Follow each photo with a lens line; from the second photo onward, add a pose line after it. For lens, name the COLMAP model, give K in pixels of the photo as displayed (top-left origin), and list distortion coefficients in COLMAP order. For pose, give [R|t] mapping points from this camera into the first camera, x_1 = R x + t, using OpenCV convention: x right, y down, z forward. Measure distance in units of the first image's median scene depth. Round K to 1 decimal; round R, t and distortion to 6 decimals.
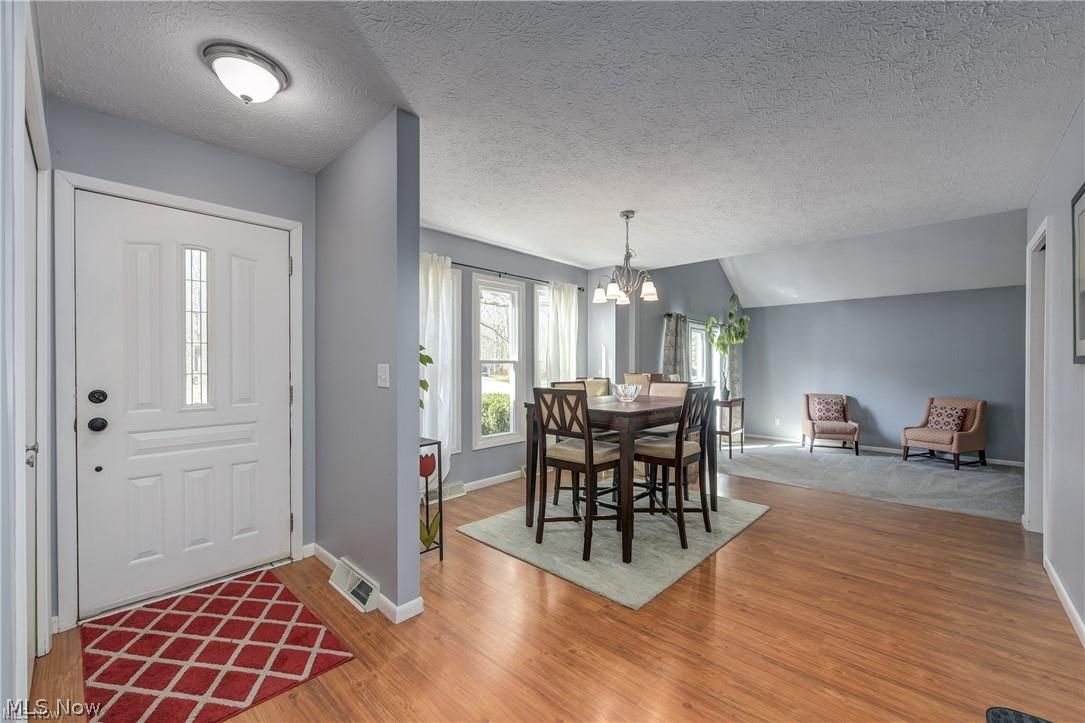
lens RADIAL K [[435.1, 0, 542.6], [0, 435.1, 364.0], [0, 0, 1]] dist [-0.001538, -0.000173]
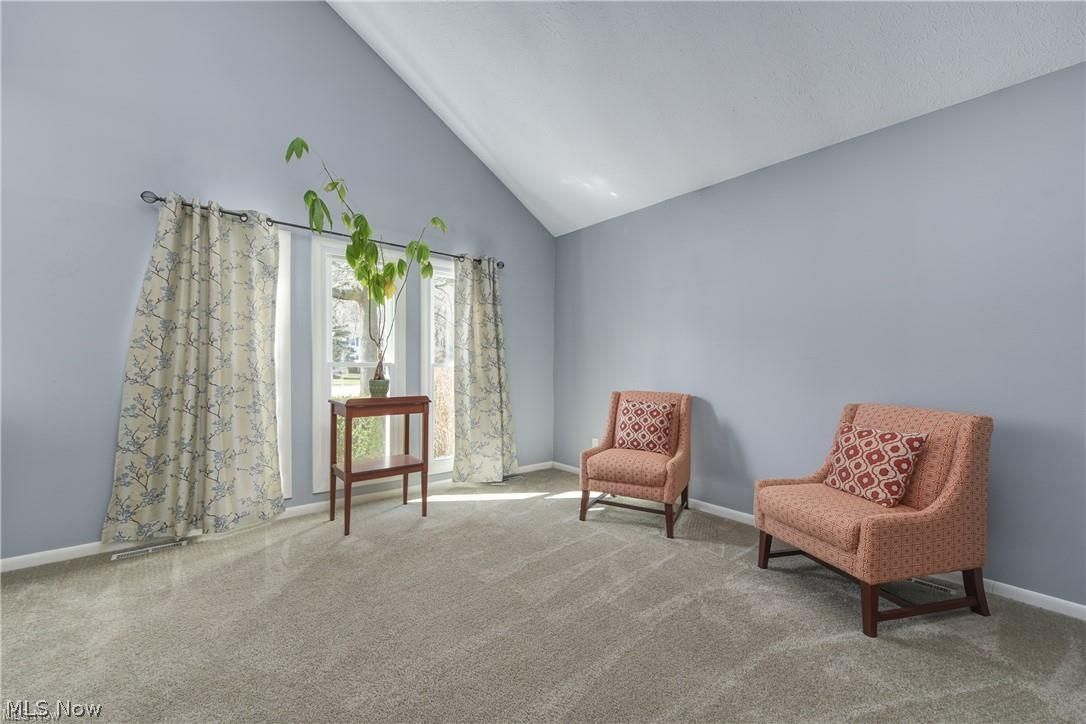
lens RADIAL K [[435.5, 0, 543.8], [0, 435.5, 370.1], [0, 0, 1]] dist [-0.001538, -0.000173]
pose [[0.996120, 0.024843, -0.084421, 0.654940], [-0.024249, 0.999674, 0.008056, 0.049965], [0.084593, -0.005977, 0.996398, 0.591869]]
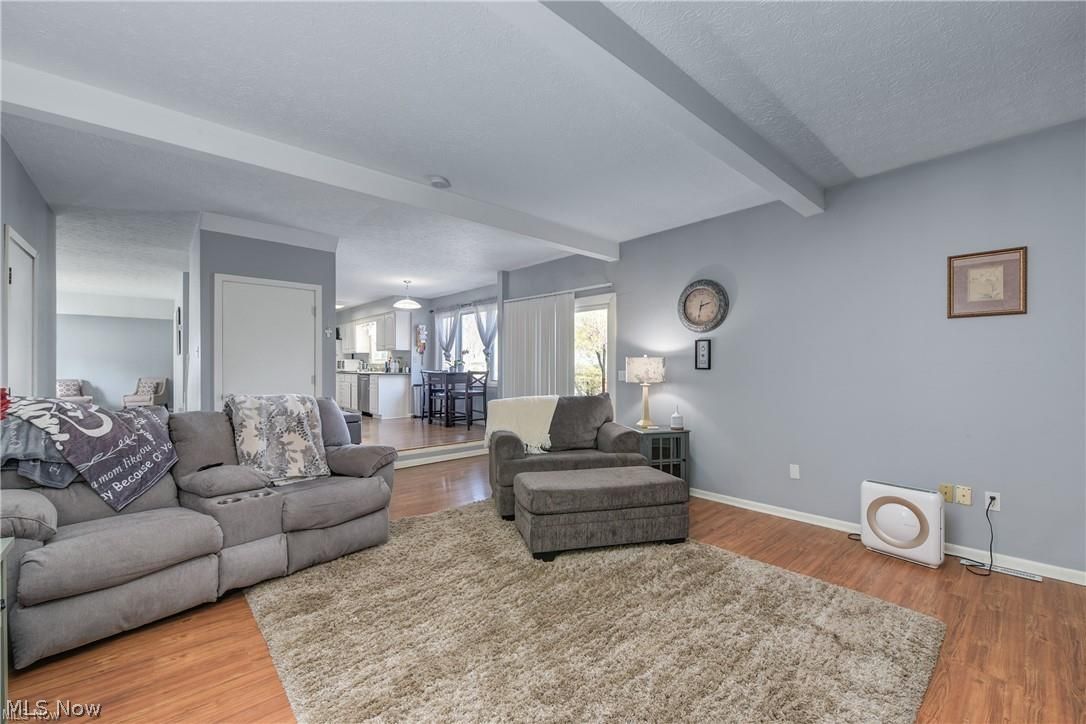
lens RADIAL K [[435.5, 0, 544.1], [0, 435.5, 363.6], [0, 0, 1]] dist [-0.001538, -0.000173]
pose [[0.087576, 0.002708, 0.996154, -0.726094], [-0.007405, 0.999970, -0.002068, 0.009818], [-0.996130, -0.007195, 0.087594, -0.796094]]
